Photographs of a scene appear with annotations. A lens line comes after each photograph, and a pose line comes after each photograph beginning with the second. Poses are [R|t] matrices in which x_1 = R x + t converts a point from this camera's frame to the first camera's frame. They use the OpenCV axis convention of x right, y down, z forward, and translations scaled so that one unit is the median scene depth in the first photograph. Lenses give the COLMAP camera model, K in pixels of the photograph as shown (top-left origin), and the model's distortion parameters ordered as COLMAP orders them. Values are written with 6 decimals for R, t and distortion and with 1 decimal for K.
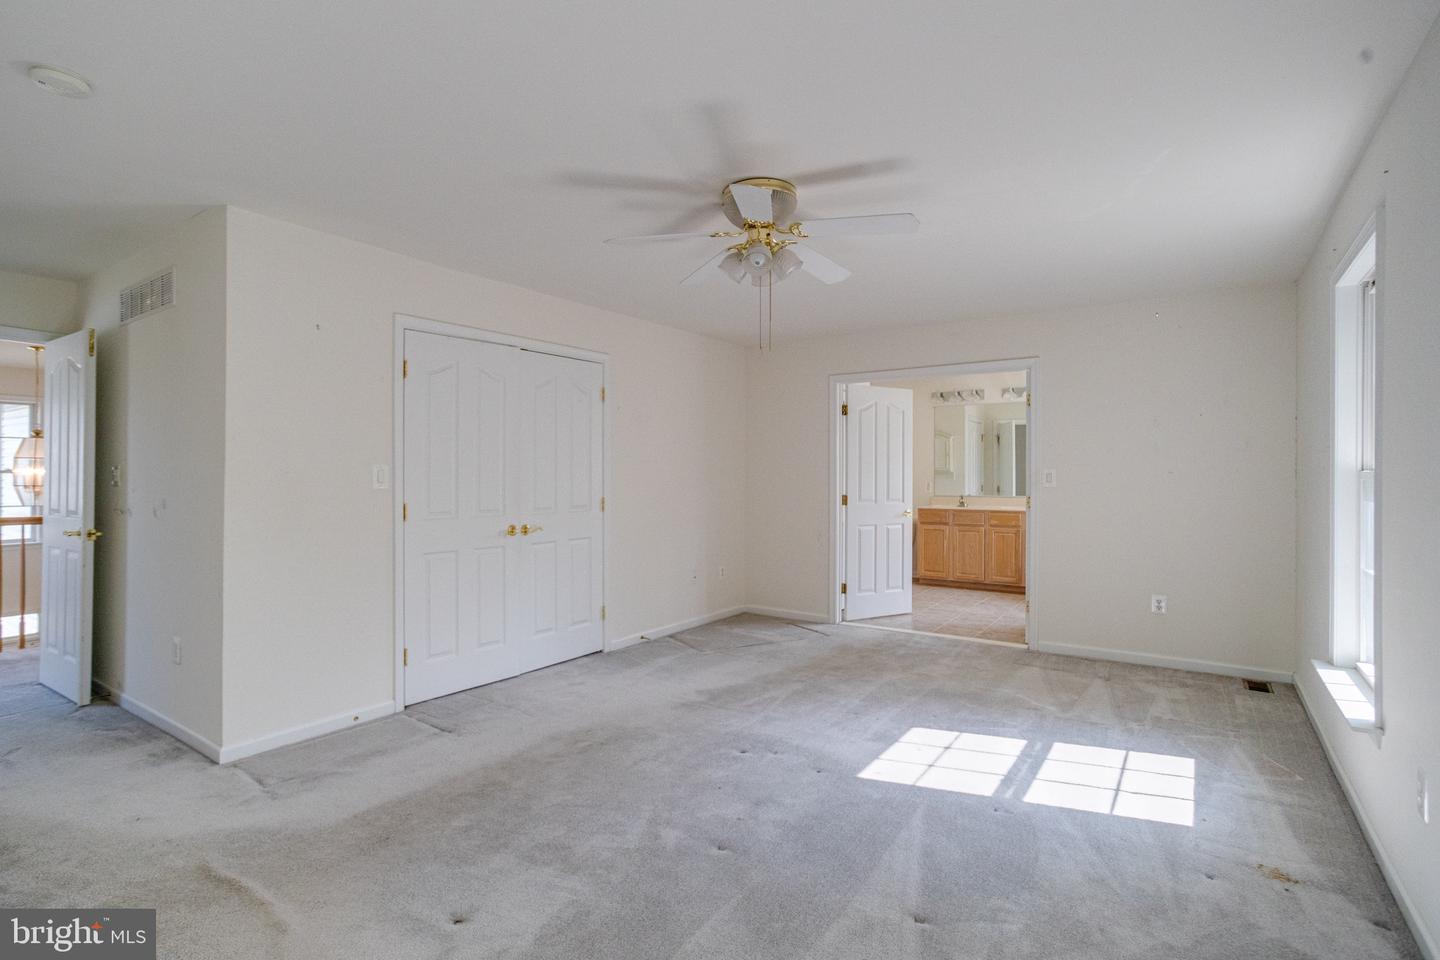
lens RADIAL K [[712.1, 0, 716.8], [0, 712.1, 473.0], [0, 0, 1]] dist [-0.018809, 0.020115]
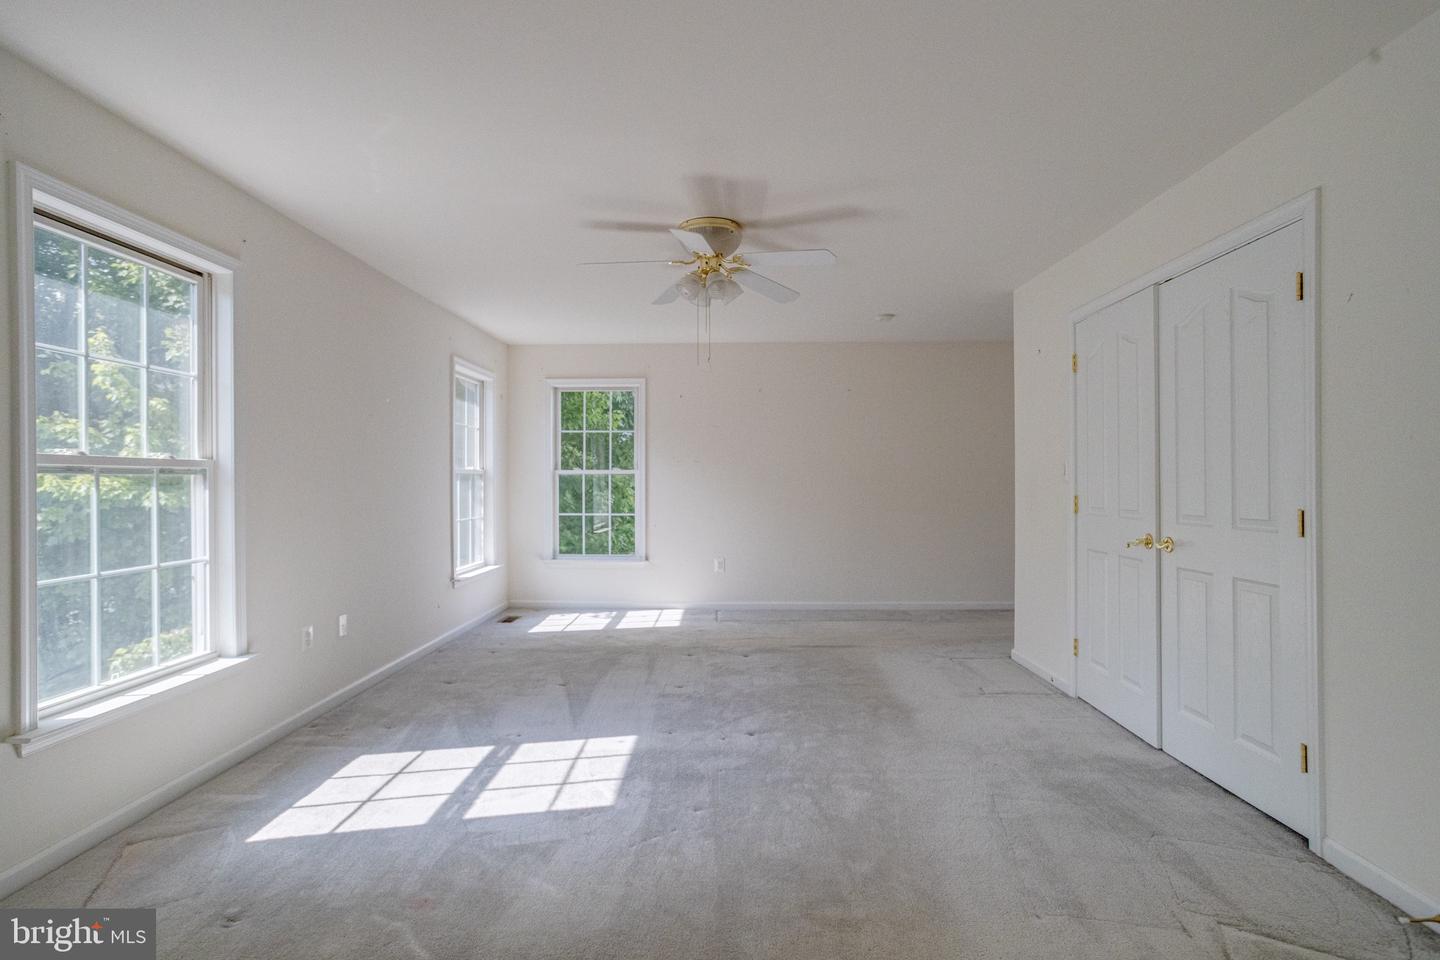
lens RADIAL K [[699.2, 0, 705.5], [0, 699.2, 478.7], [0, 0, 1]] dist [-0.048316, 0.036888]
pose [[-0.843133, -0.001957, -0.537702, 0.577366], [0.003046, 0.999960, -0.008416, 0.026041], [0.537697, -0.008733, -0.843093, 1.650727]]
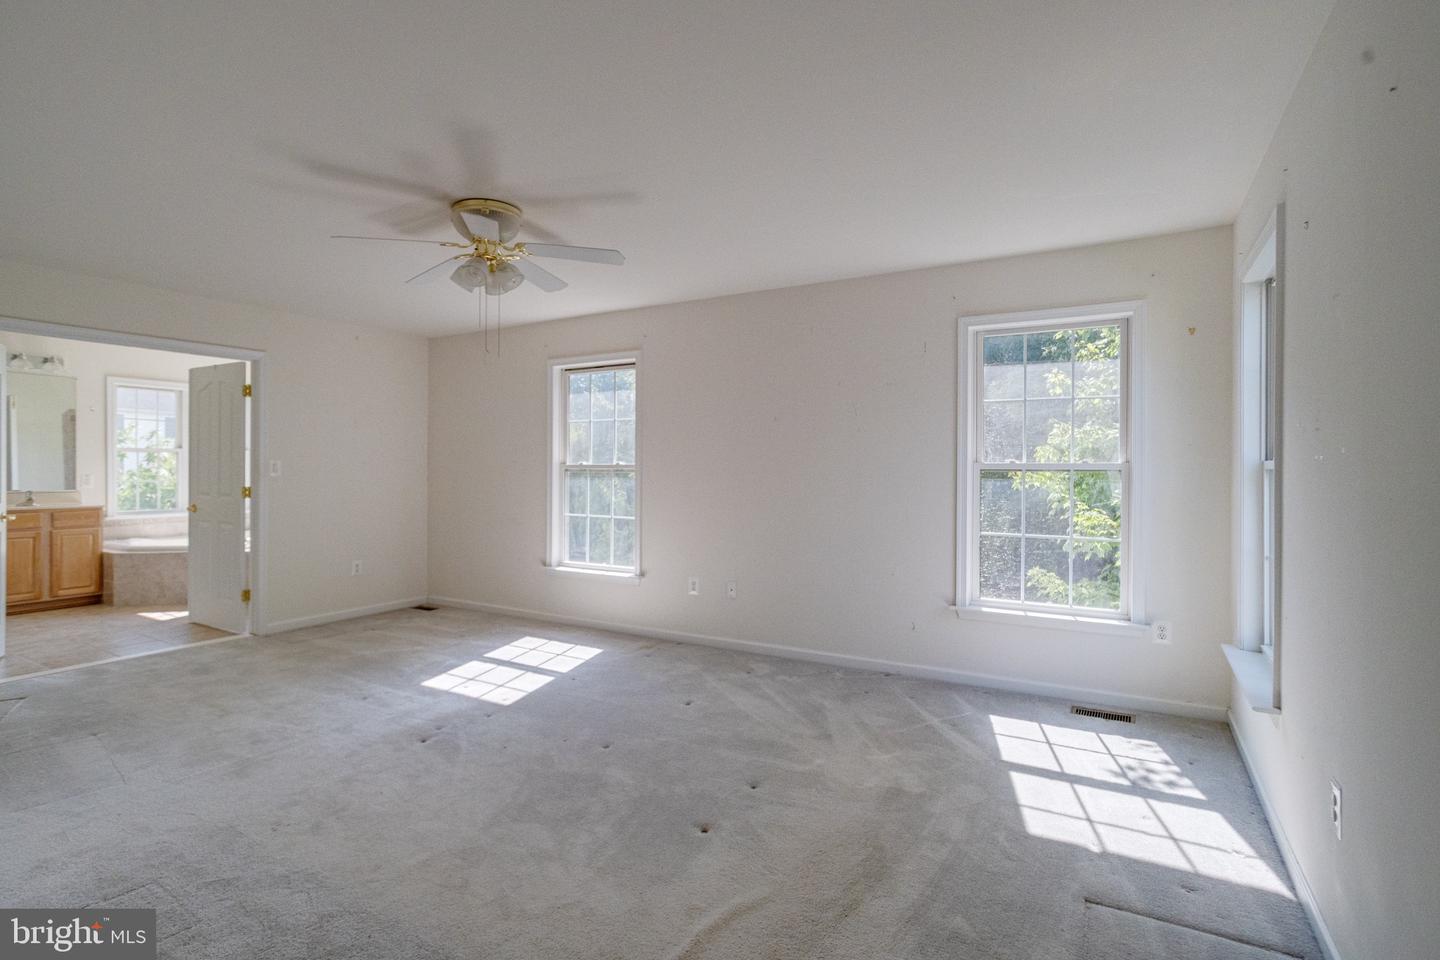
lens RADIAL K [[706.8, 0, 713.3], [0, 706.8, 478.3], [0, 0, 1]] dist [-0.047432, 0.039741]
pose [[-0.072366, -0.015094, 0.997264, -0.885172], [-0.006667, 0.999870, 0.014649, 0.002636], [-0.997356, -0.005589, -0.072457, 0.603653]]
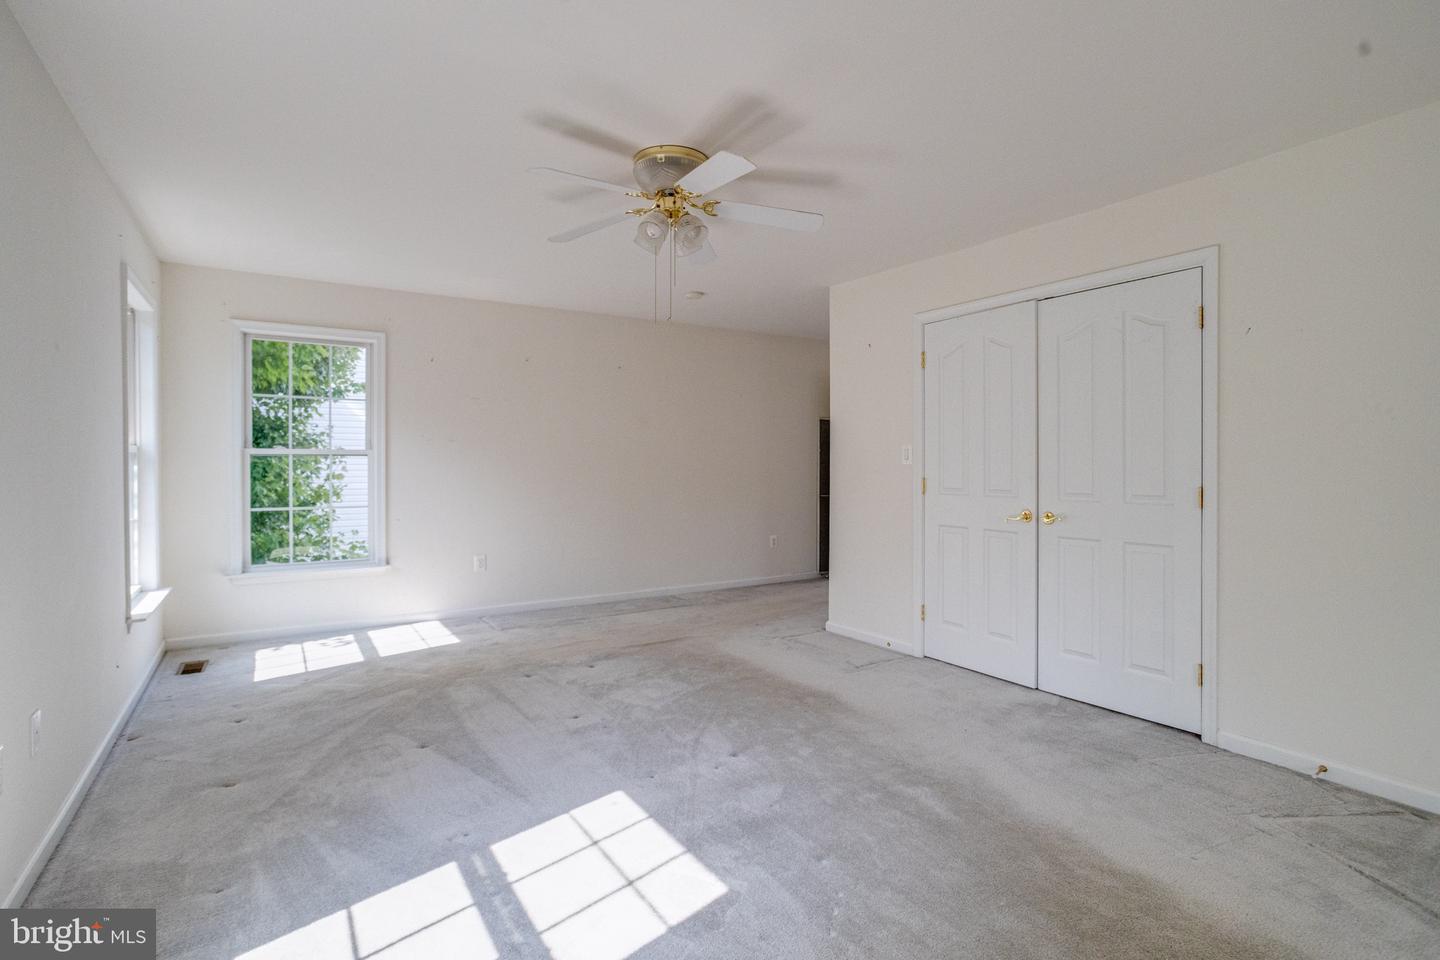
lens RADIAL K [[699.2, 0, 705.5], [0, 699.2, 478.7], [0, 0, 1]] dist [-0.048316, 0.036888]
pose [[-0.396403, 0.017763, -0.917905, 0.774320], [0.003251, 0.999834, 0.017945, 0.023201], [0.918071, 0.004129, -0.396394, 1.190723]]
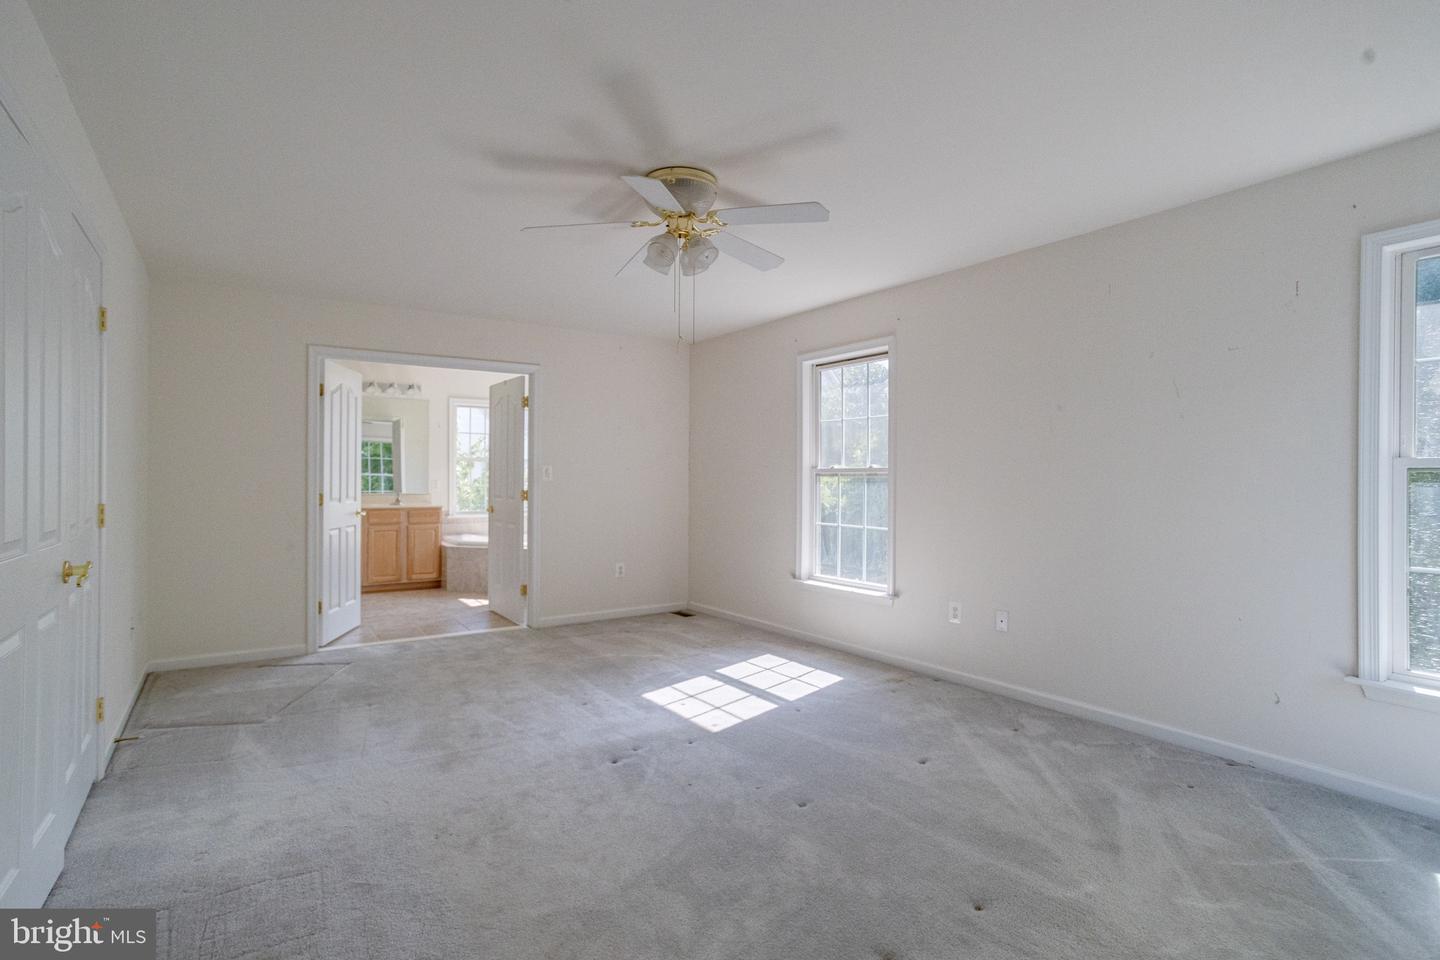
lens RADIAL K [[706.8, 0, 713.3], [0, 706.8, 478.3], [0, 0, 1]] dist [-0.047432, 0.039741]
pose [[0.352152, -0.000113, 0.935943, -0.709272], [-0.005331, 0.999984, 0.002126, 0.015604], [-0.935928, -0.005738, 0.352145, 0.504832]]
